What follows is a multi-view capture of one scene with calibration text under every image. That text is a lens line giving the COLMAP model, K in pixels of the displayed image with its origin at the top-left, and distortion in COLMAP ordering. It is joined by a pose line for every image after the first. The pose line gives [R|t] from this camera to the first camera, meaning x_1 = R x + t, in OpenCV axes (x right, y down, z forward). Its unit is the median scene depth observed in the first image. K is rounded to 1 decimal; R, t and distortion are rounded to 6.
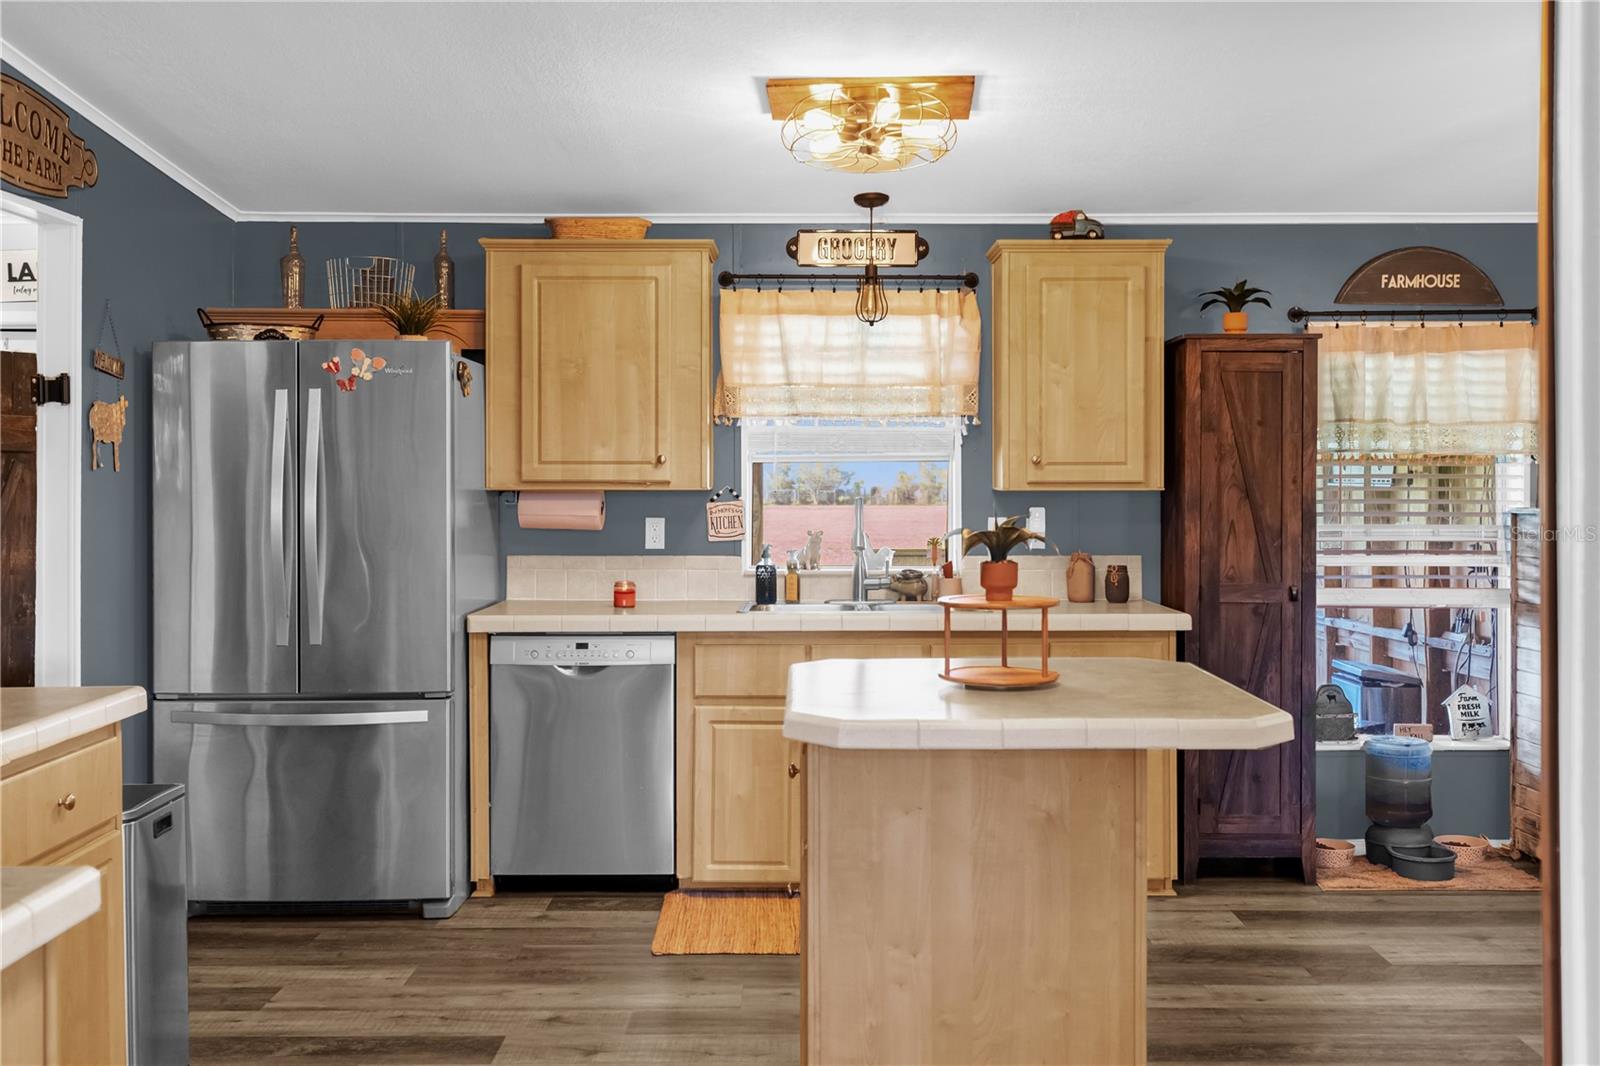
lens RADIAL K [[1535.4, 0, 817.9], [0, 1535.4, 490.4], [0, 0, 1]] dist [0.016465, 0.000000]
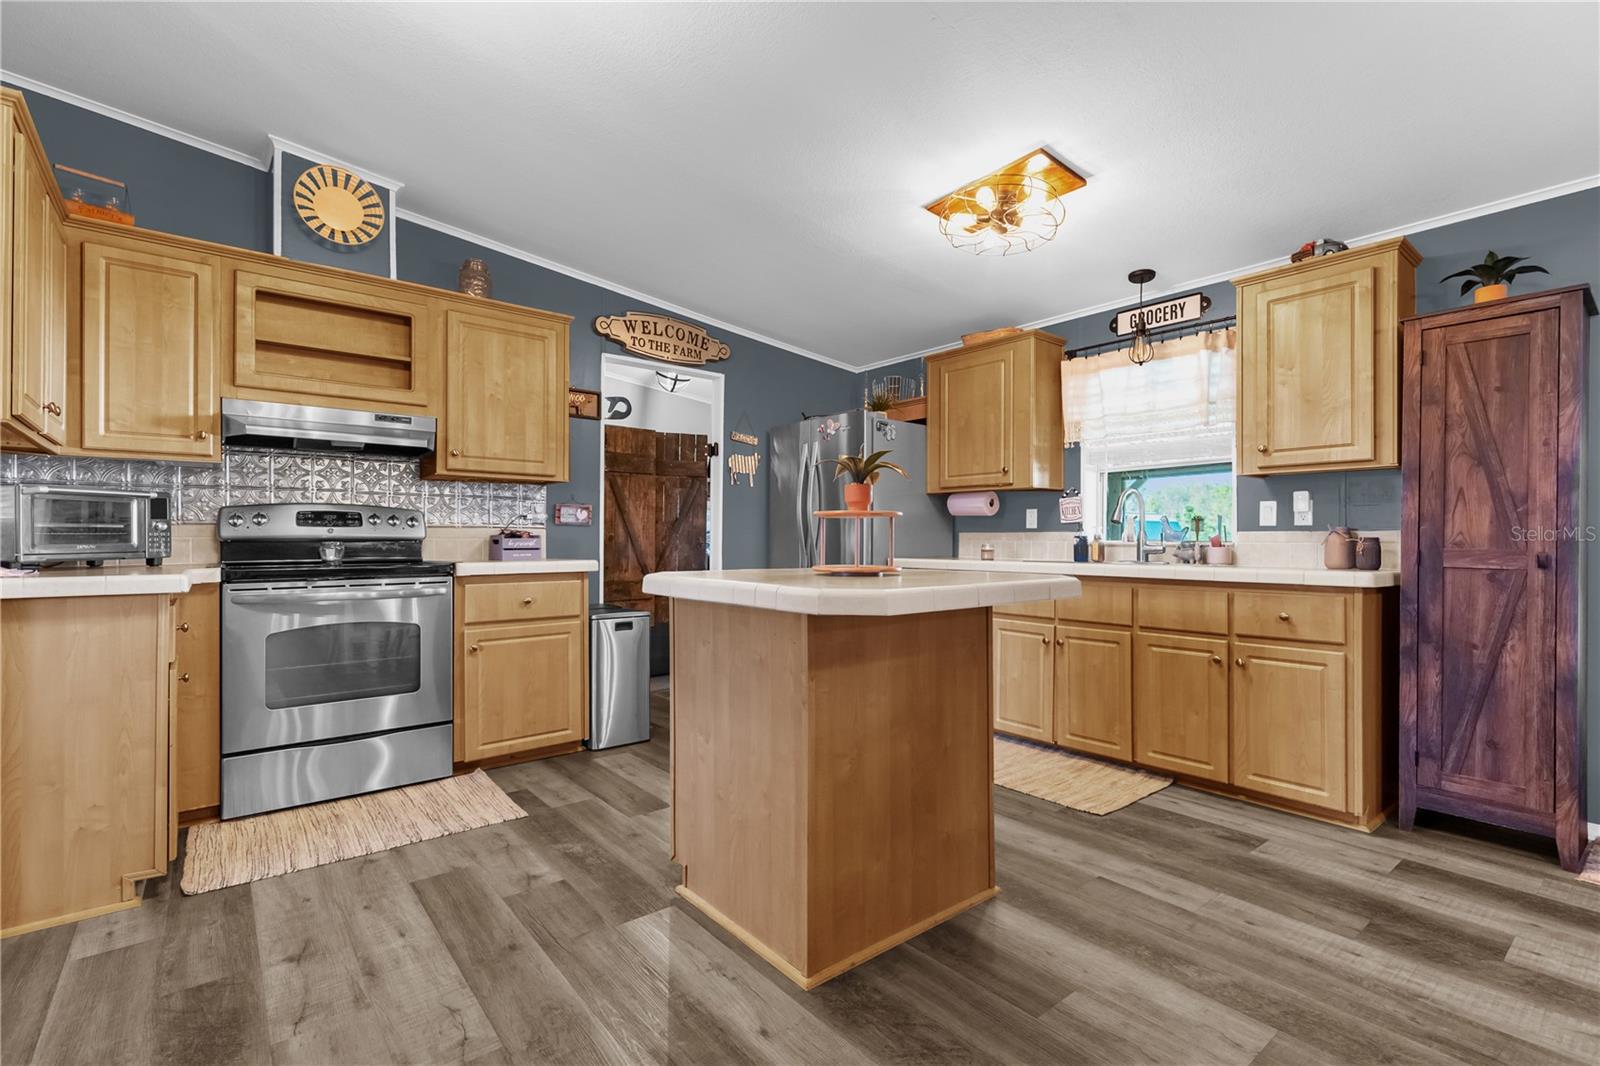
lens RADIAL K [[724.4, 0, 805.2], [0, 724.4, 536.0], [0, 0, 1]] dist [0.007041, -0.001769]
pose [[0.635015, 0.000457, -0.772500, 0.352991], [-0.012823, 0.999868, -0.009949, 0.059842], [0.772393, 0.016224, 0.634937, 0.339830]]
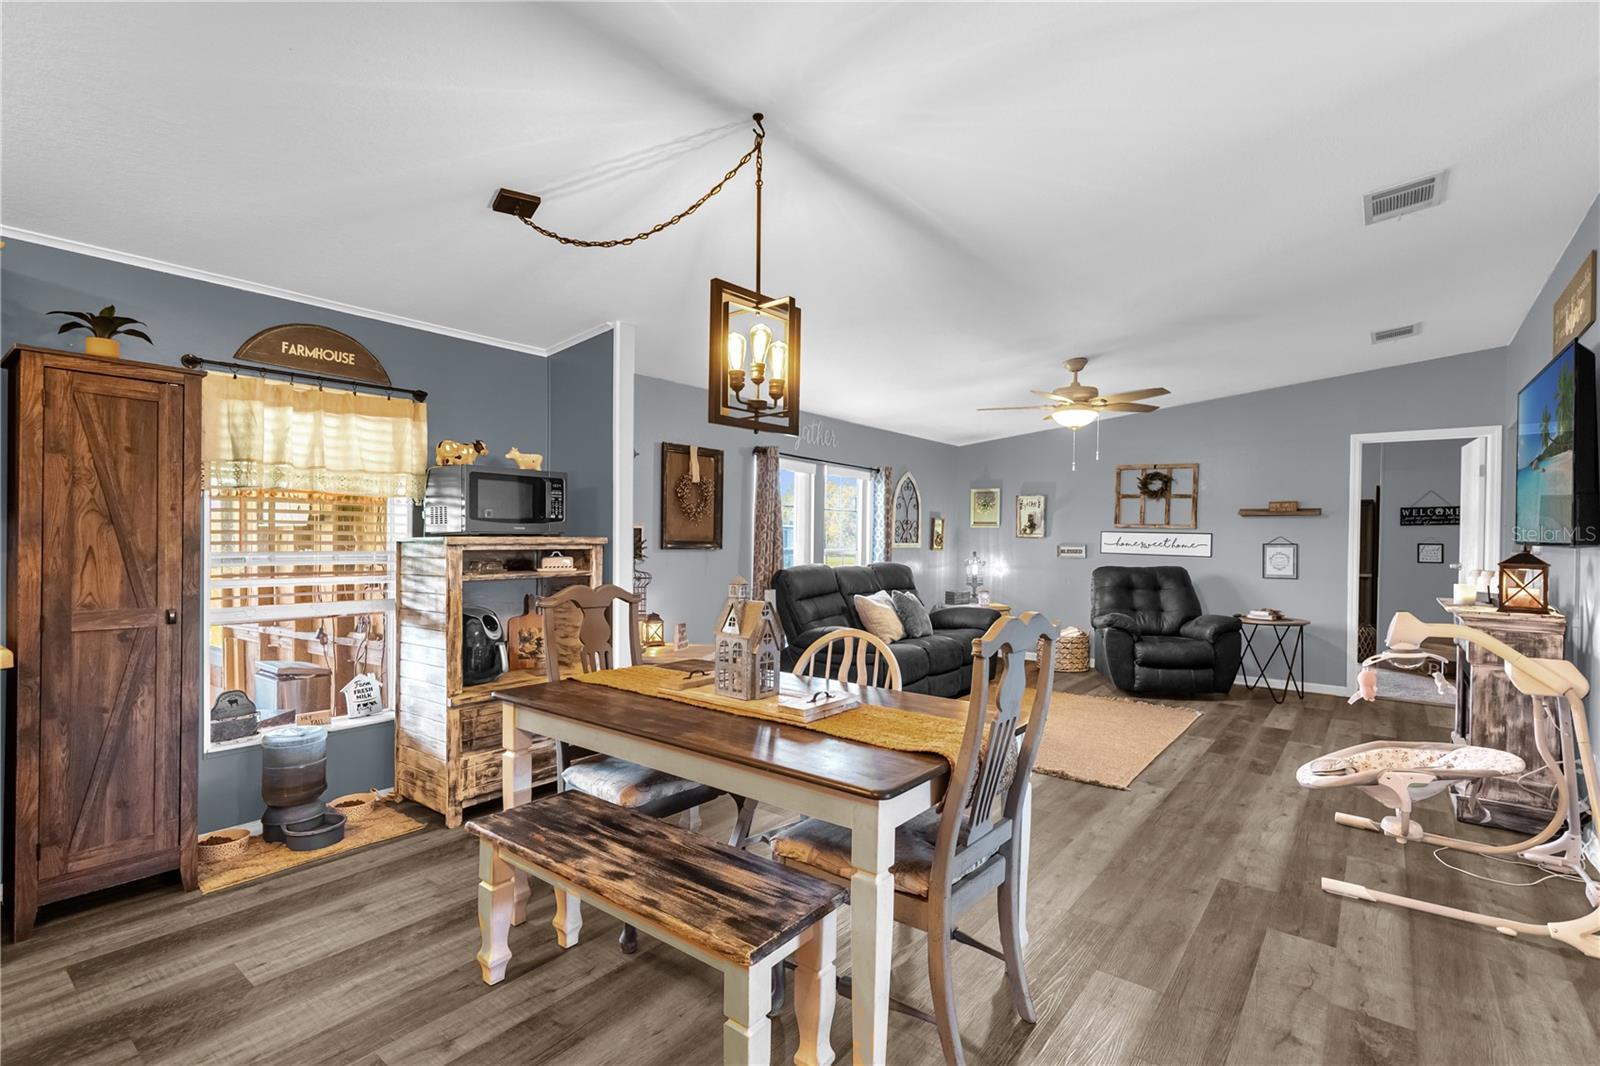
lens RADIAL K [[724.4, 0, 806.4], [0, 724.4, 542.4], [0, 0, 1]] dist [0.007041, -0.001769]
pose [[0.615094, 0.002439, 0.788450, 0.177881], [0.000487, 0.999994, -0.003473, 0.018136], [-0.788454, 0.002520, 0.615089, 0.344387]]
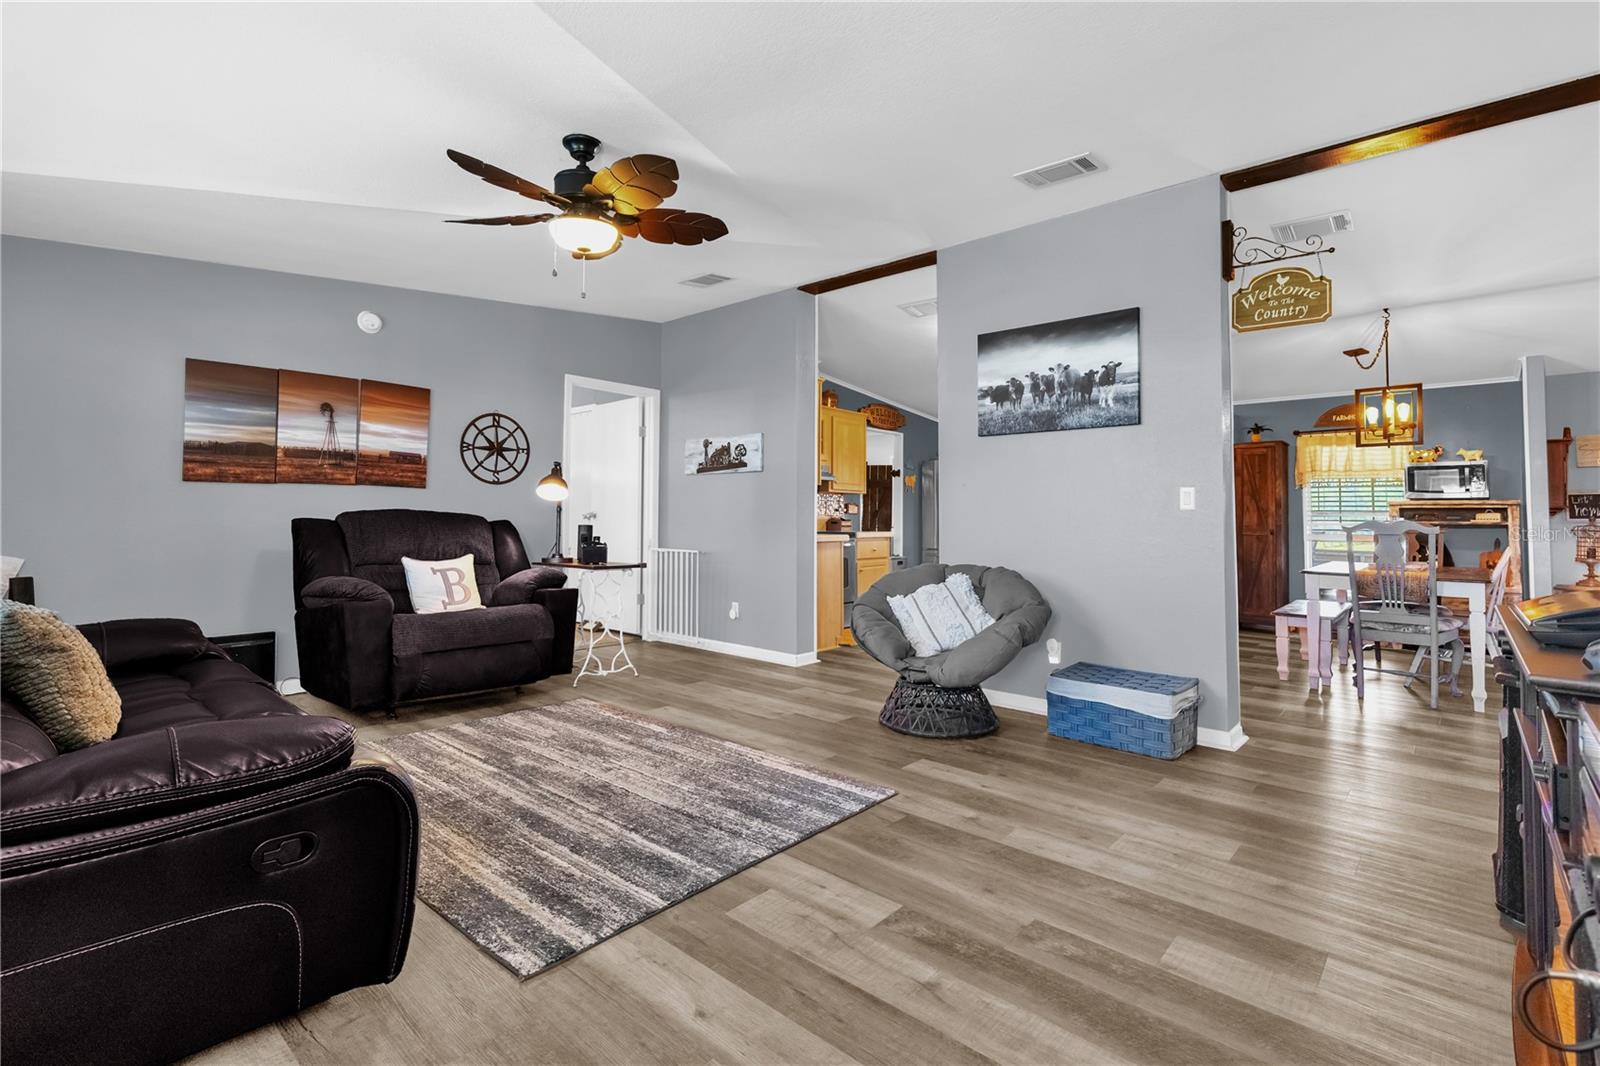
lens RADIAL K [[724.4, 0, 800.8], [0, 724.4, 491.5], [0, 0, 1]] dist [0.007041, -0.001769]
pose [[0.747612, -0.016461, -0.663932, 0.527651], [-0.018516, 0.998788, -0.045613, 0.066832], [0.663878, 0.046394, 0.746400, -0.558660]]
